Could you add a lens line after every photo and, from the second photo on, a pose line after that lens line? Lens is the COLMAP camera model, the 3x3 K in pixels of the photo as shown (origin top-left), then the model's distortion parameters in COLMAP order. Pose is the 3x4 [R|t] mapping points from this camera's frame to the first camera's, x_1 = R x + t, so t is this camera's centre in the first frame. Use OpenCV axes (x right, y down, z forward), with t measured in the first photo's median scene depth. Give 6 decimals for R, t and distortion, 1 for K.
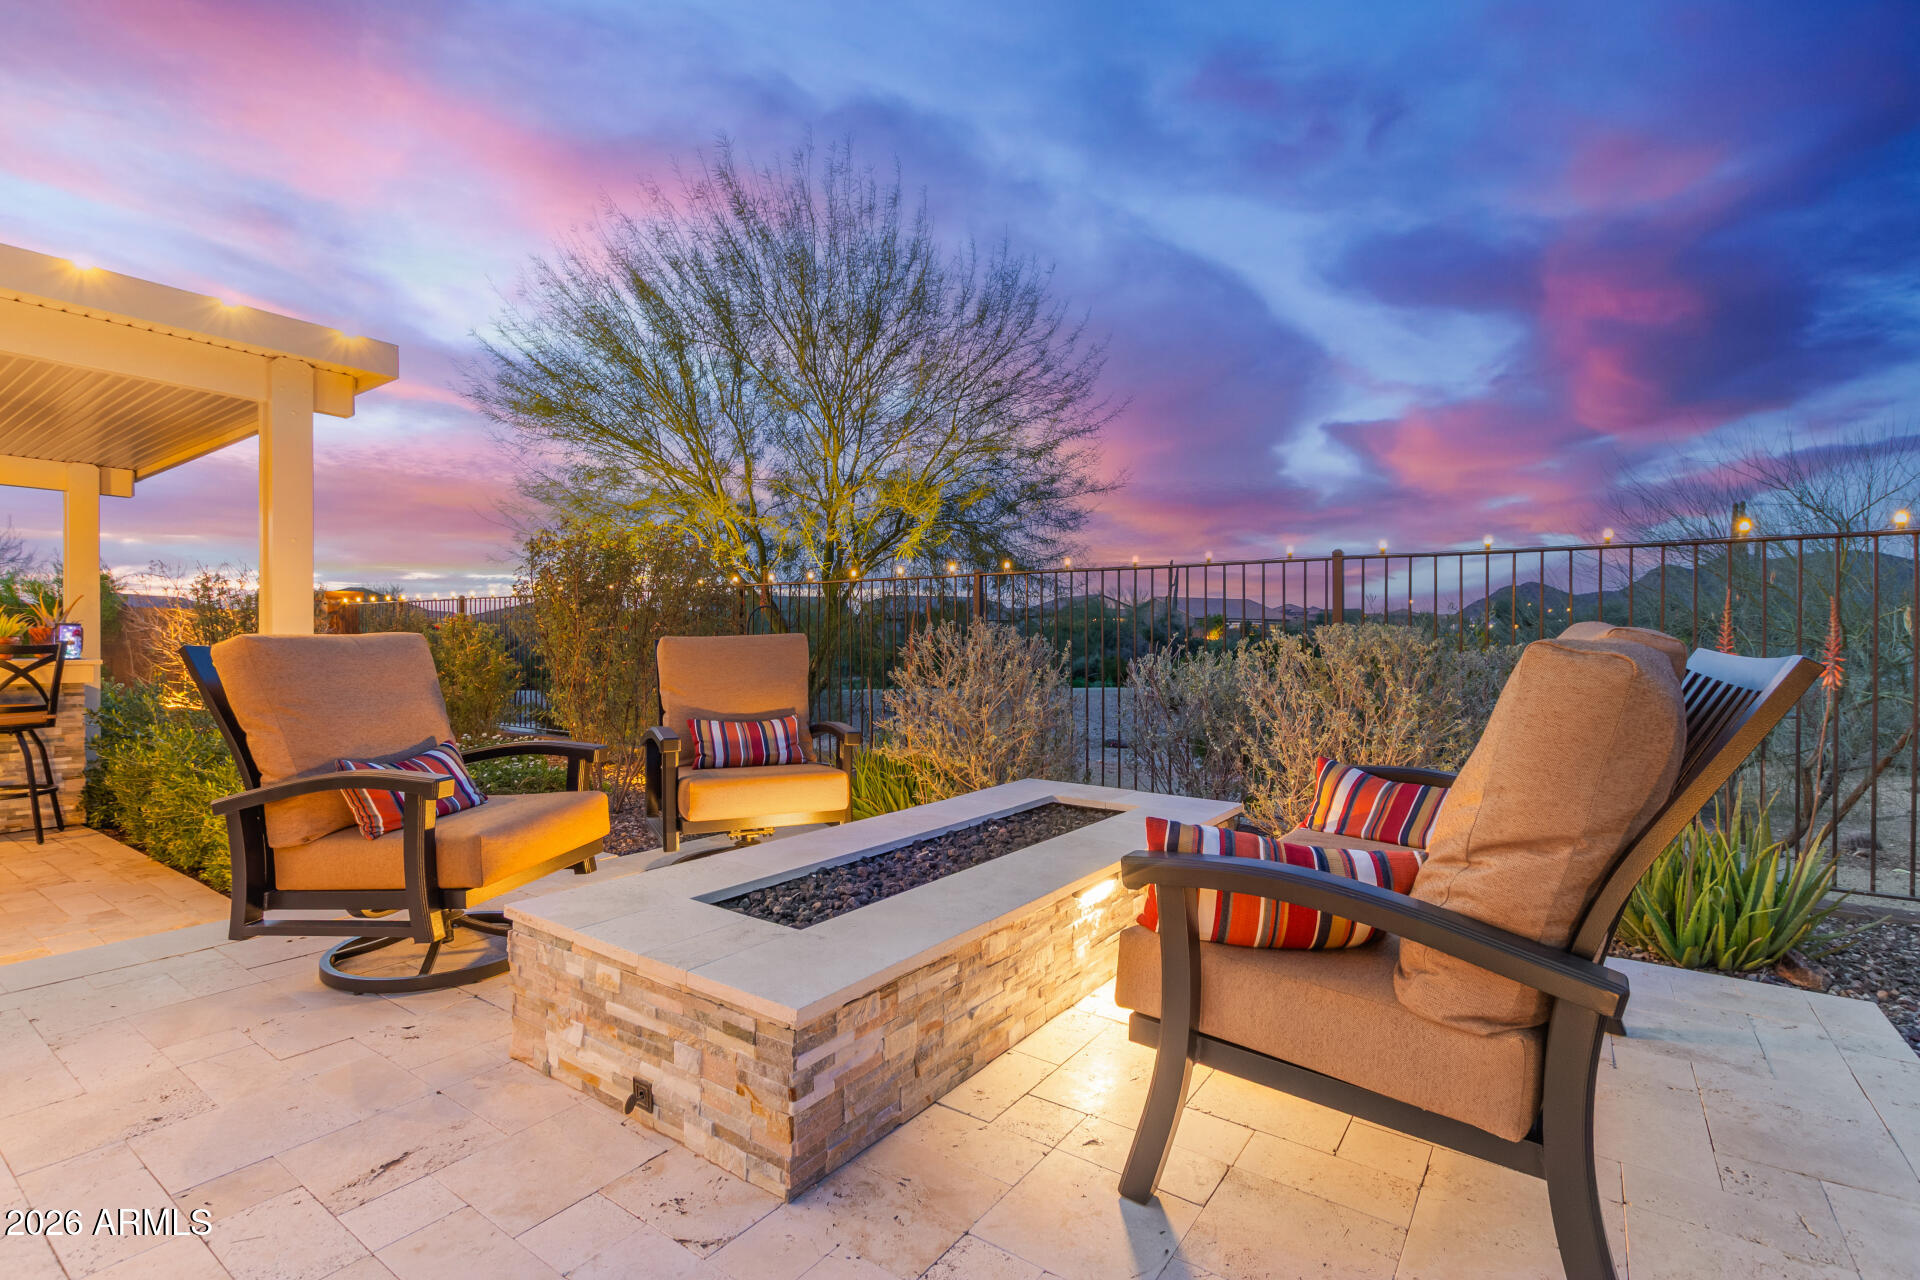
lens RADIAL K [[875.9, 0, 957.8], [0, 875.9, 651.5], [0, 0, 1]] dist [0.004880, 0.000015]
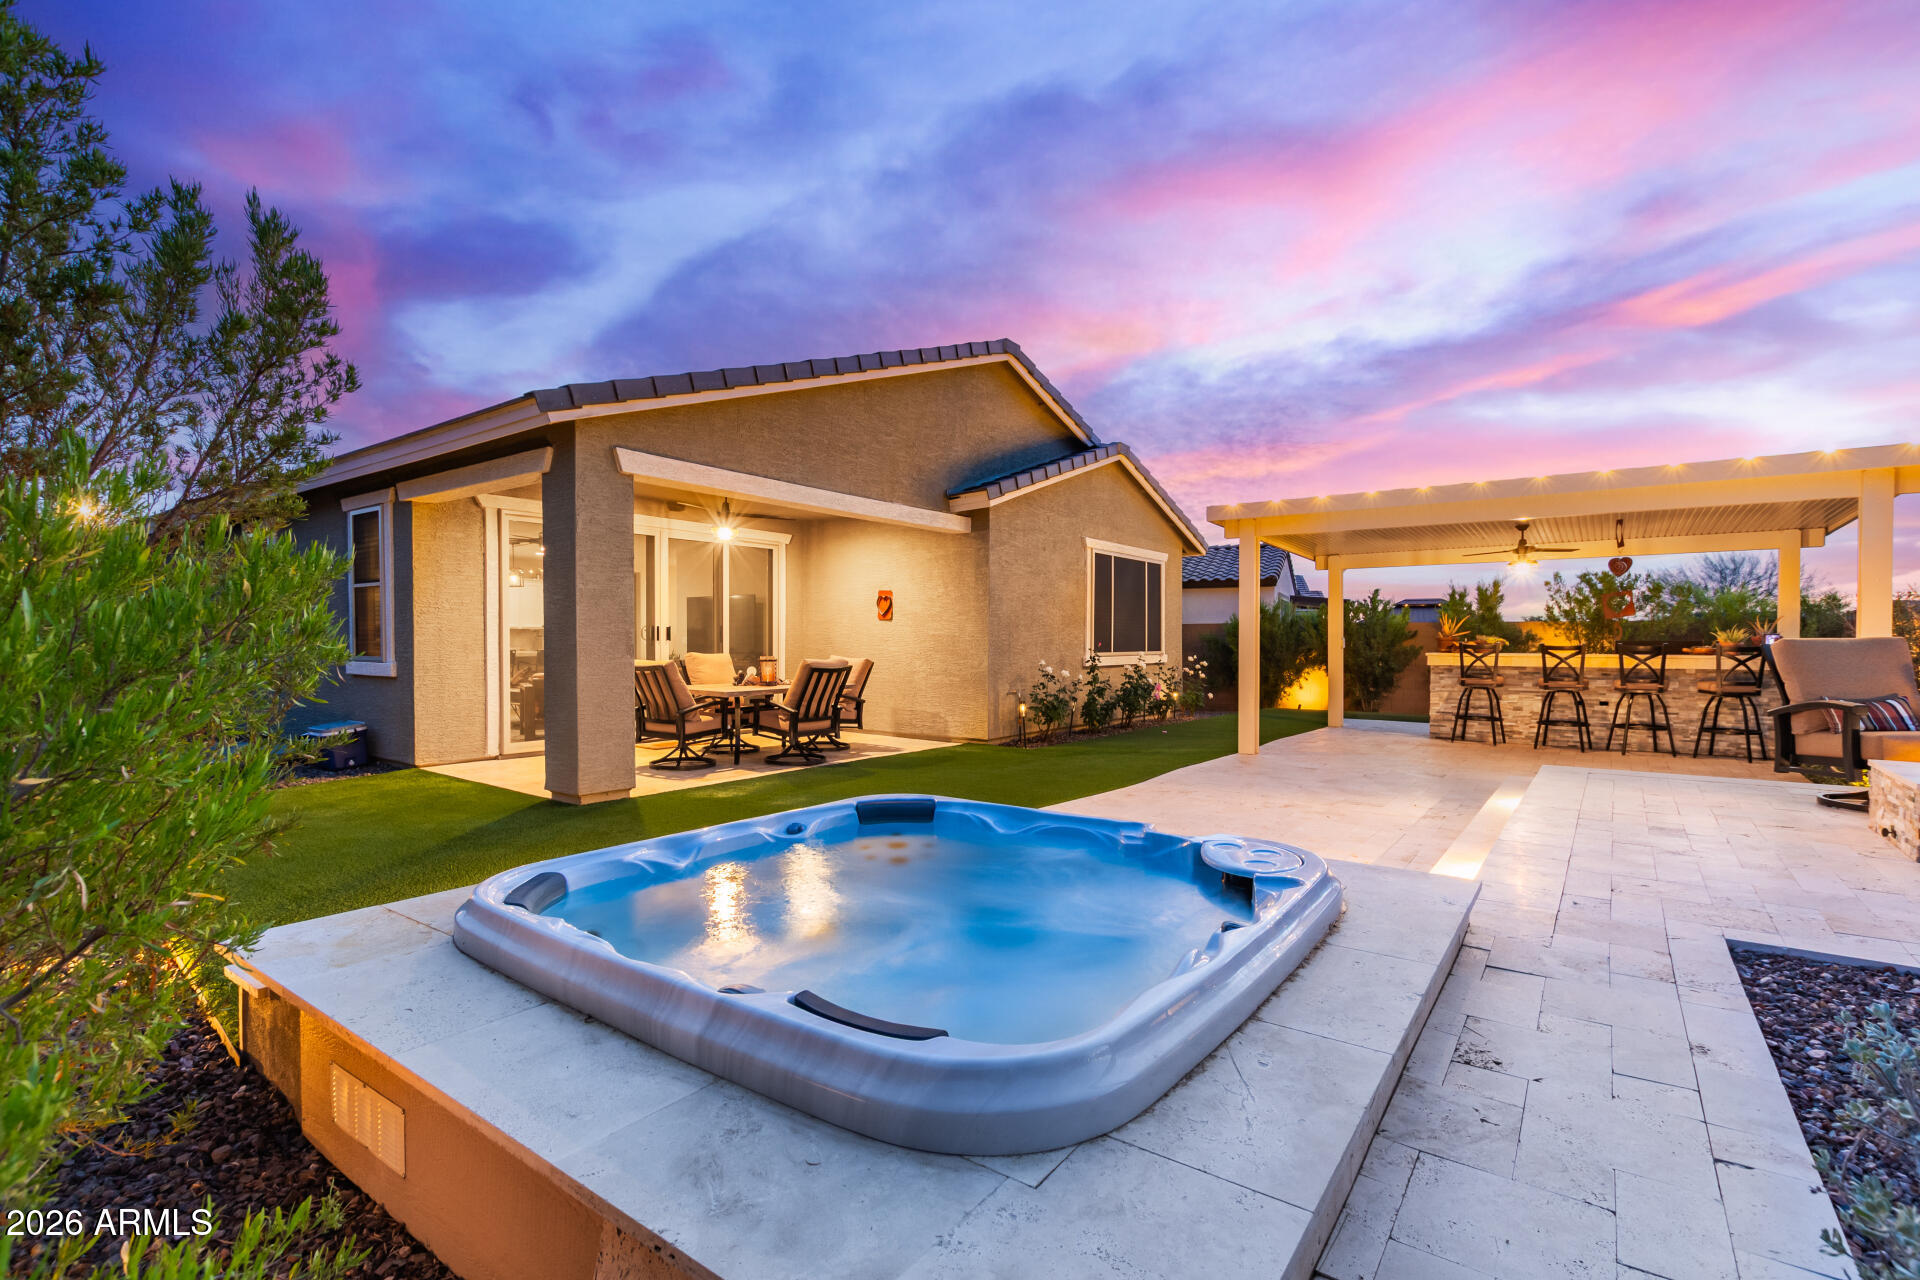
lens RADIAL K [[875.9, 0, 956.7], [0, 875.9, 652.7], [0, 0, 1]] dist [0.004880, 0.000015]
pose [[-0.024671, 0.006553, -0.999674, 1.004761], [-0.015349, 0.999858, 0.006933, 0.023209], [0.999578, 0.015515, -0.024567, -0.714903]]
